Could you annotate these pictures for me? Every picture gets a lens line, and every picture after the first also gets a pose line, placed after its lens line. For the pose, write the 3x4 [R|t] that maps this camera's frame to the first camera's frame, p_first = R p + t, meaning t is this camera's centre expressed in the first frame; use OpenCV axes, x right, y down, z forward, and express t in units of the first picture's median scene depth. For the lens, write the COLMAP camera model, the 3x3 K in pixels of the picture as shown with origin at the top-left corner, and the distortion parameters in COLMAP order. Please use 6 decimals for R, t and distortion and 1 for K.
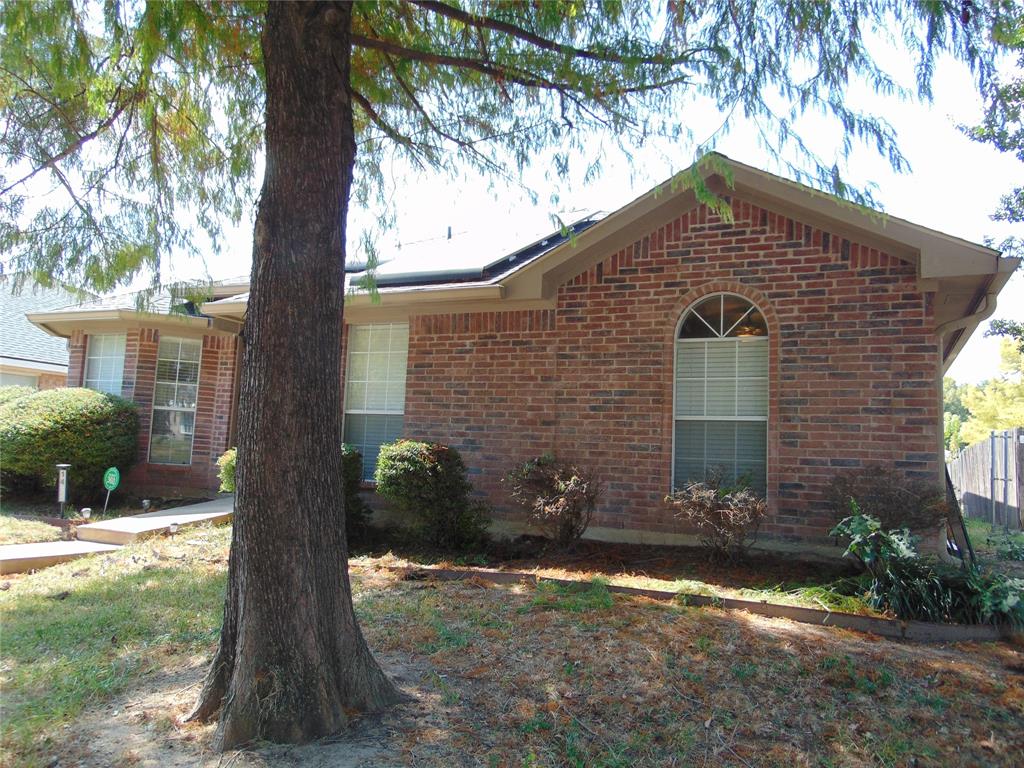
lens RADIAL K [[770.9, 0, 510.9], [0, 770.9, 384.2], [0, 0, 1]] dist [-0.030809, 0.057799]
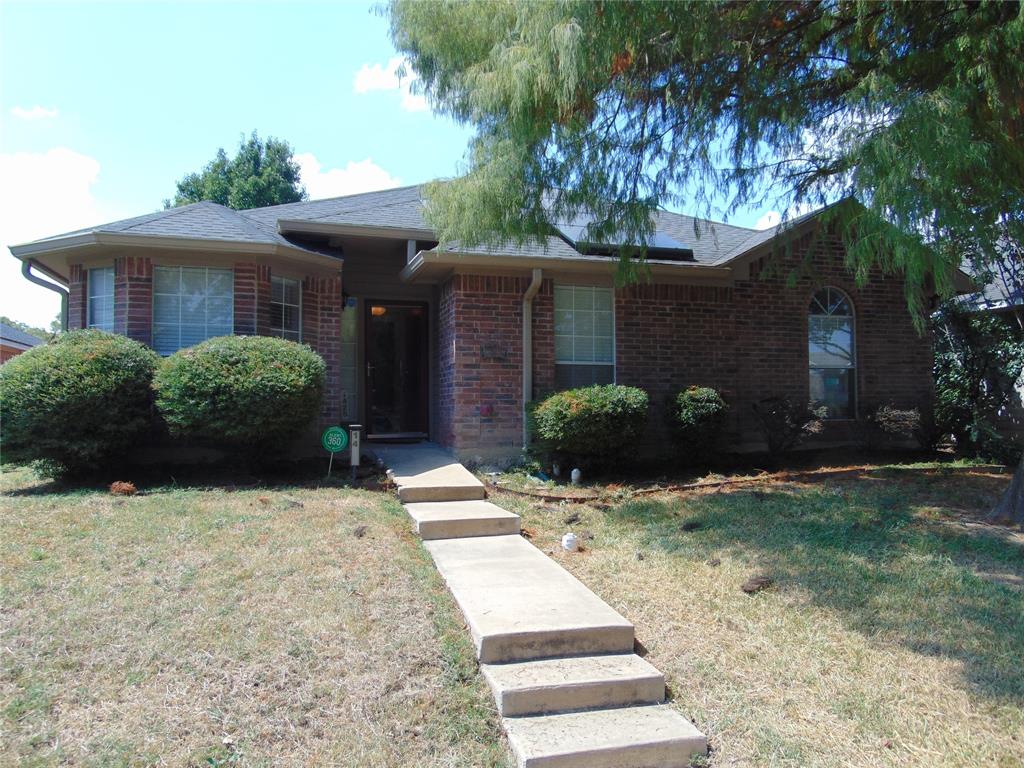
lens RADIAL K [[770.9, 0, 510.7], [0, 770.9, 384.2], [0, 0, 1]] dist [-0.030809, 0.057799]
pose [[0.752092, -0.026211, 0.658536, -1.135889], [-0.028619, 0.996967, 0.072366, -0.013896], [-0.658436, -0.073273, 0.749061, 0.228466]]
